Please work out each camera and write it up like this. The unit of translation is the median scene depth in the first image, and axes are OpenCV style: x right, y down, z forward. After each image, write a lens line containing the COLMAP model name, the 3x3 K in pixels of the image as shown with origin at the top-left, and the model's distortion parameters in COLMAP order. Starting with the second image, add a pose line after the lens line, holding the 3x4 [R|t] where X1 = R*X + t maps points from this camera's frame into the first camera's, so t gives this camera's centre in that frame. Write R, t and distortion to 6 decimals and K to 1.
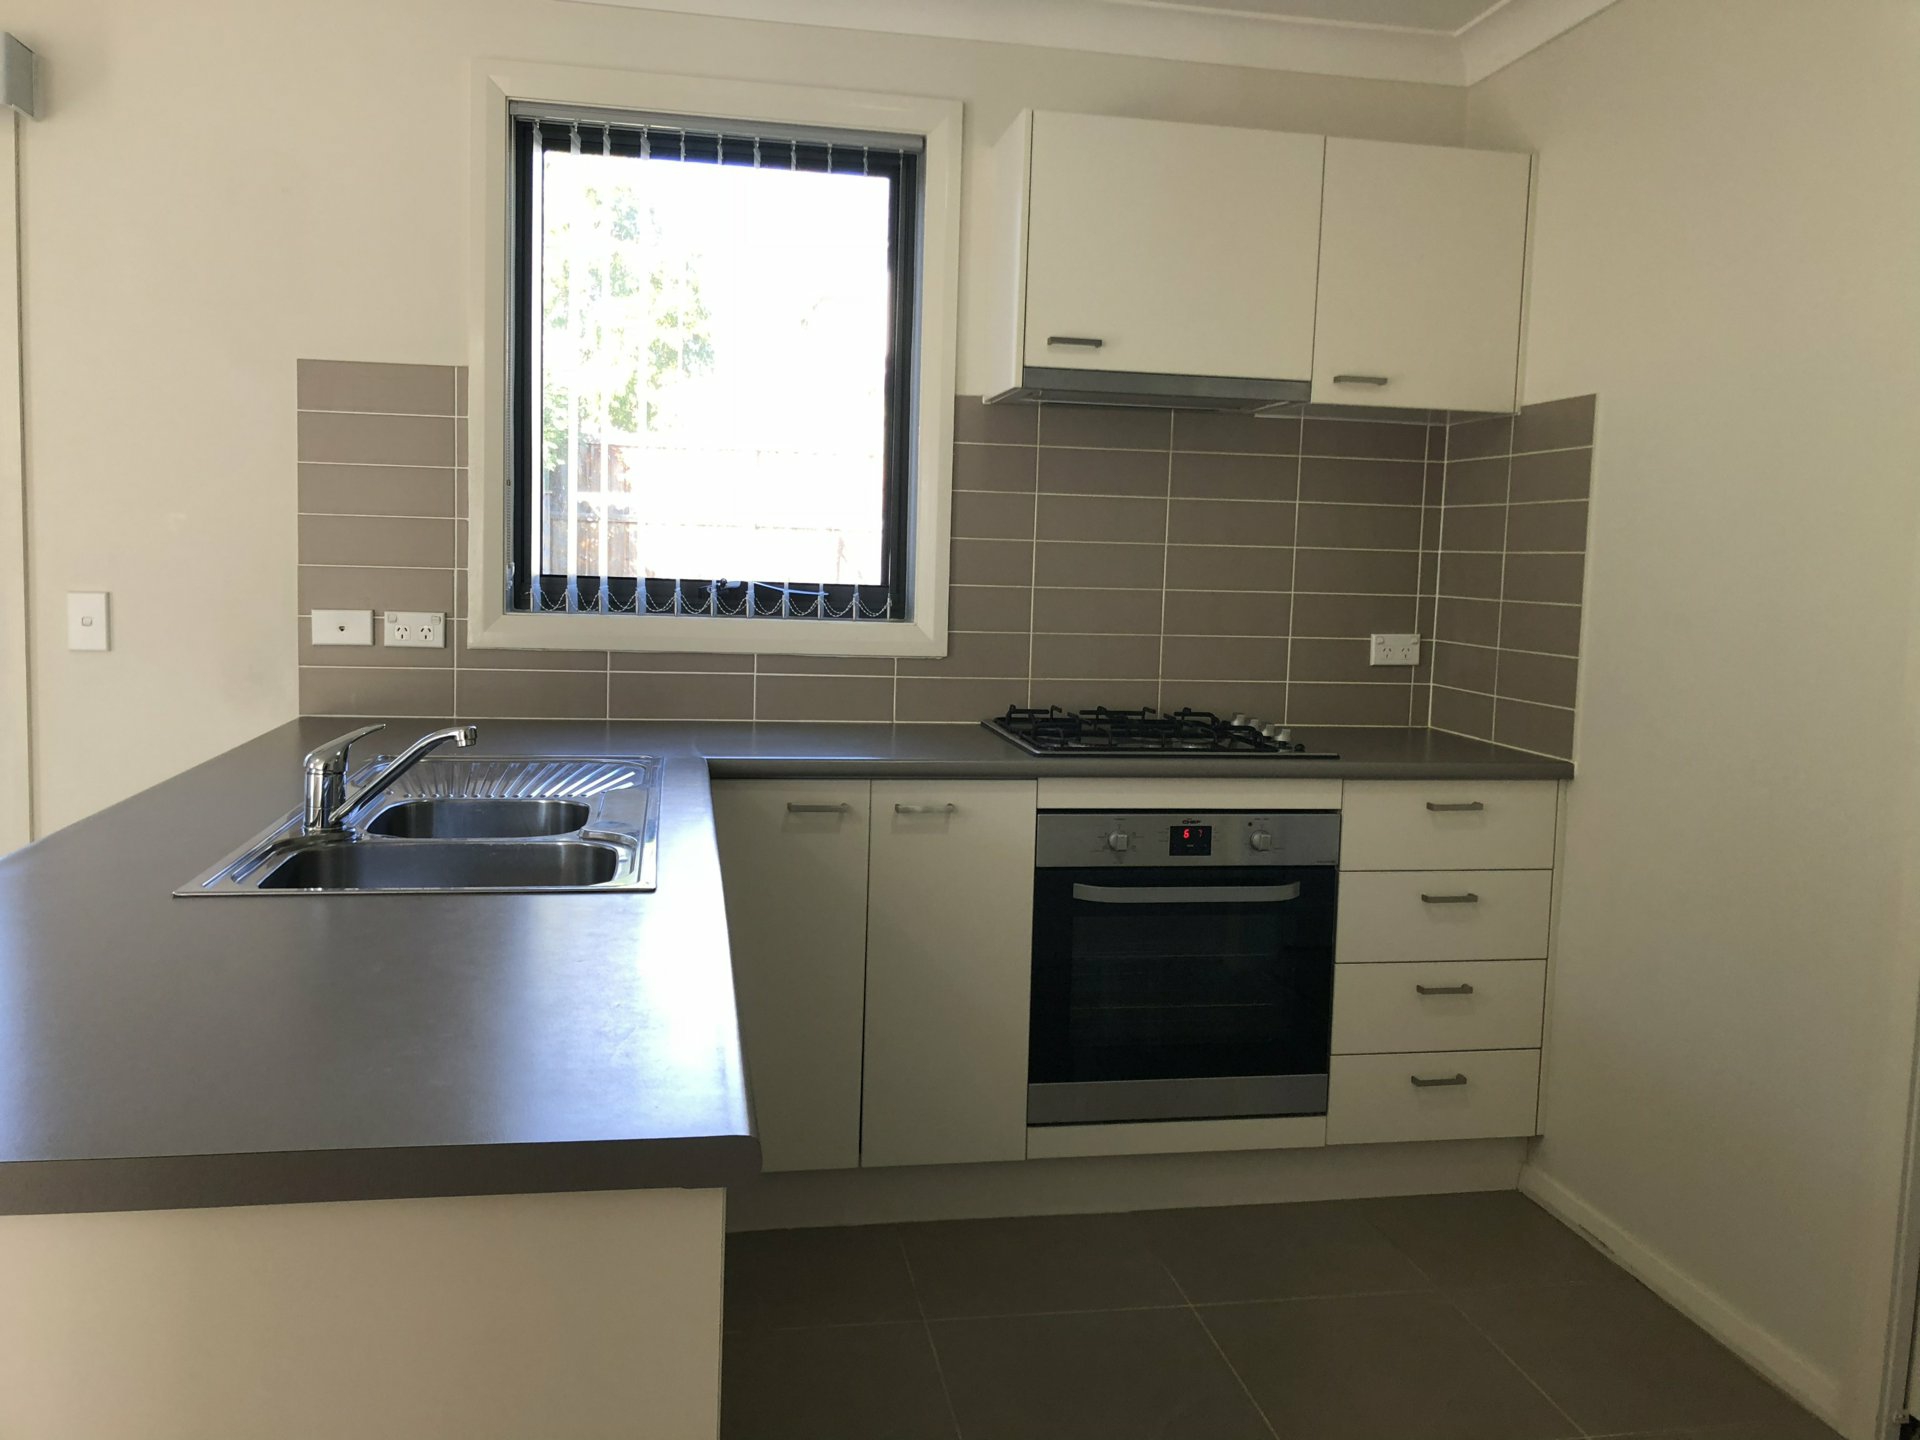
lens RADIAL K [[1576.2, 0, 960.8], [0, 1576.2, 714.0], [0, 0, 1]] dist [0.033669, -0.007751]
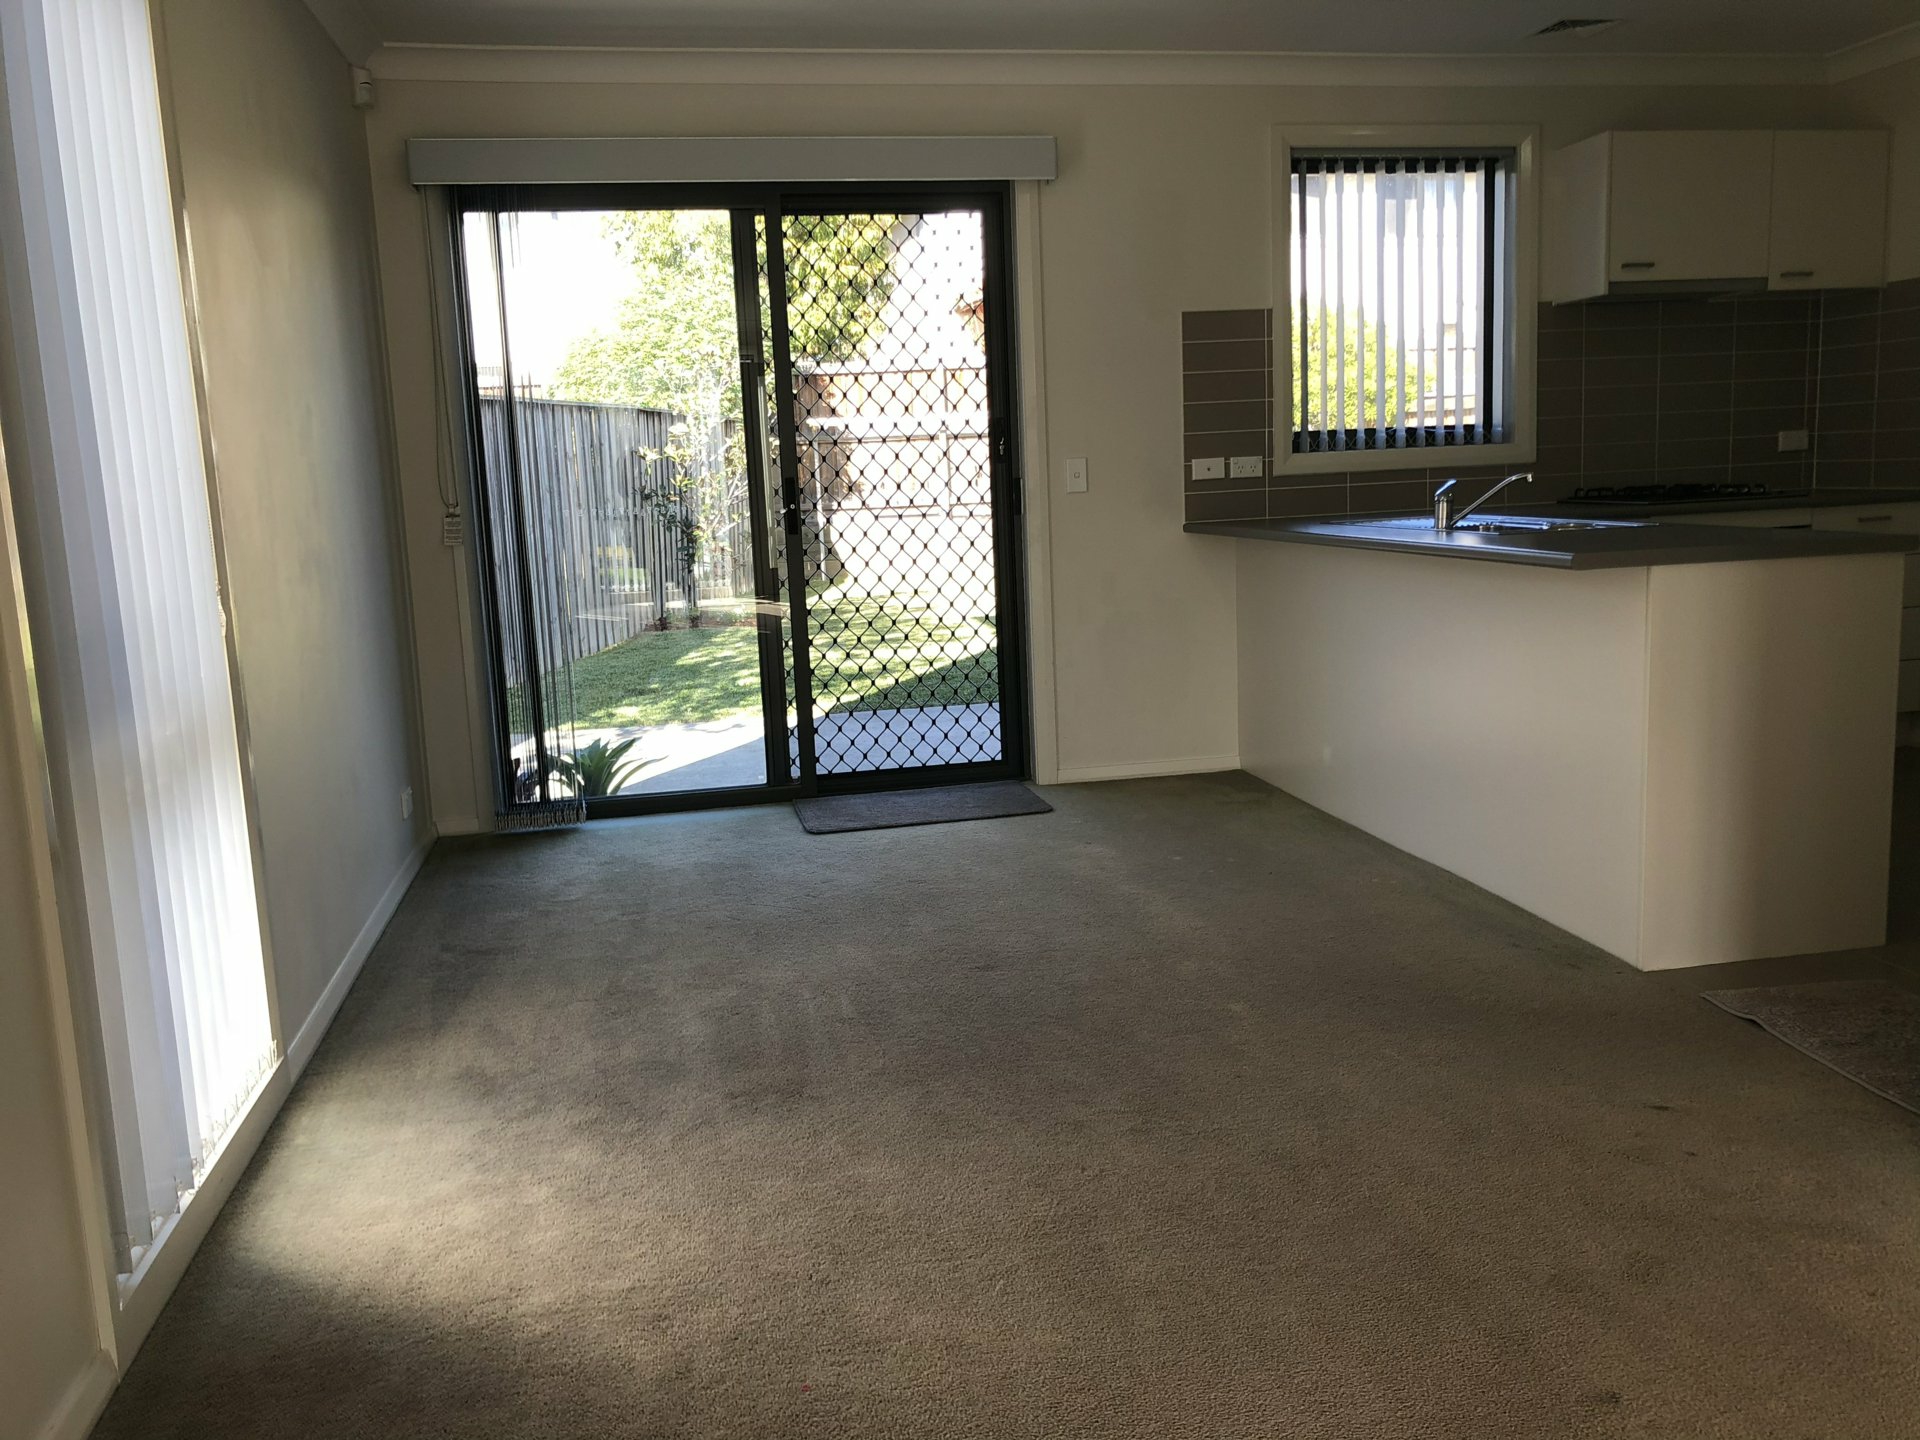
lens RADIAL K [[1576.2, 0, 960.3], [0, 1576.2, 718.9], [0, 0, 1]] dist [0.033669, -0.007751]
pose [[0.996915, -0.077284, 0.013676, -0.696323], [0.076453, 0.995642, 0.053401, 0.102179], [-0.017744, -0.052190, 0.998479, -0.705900]]
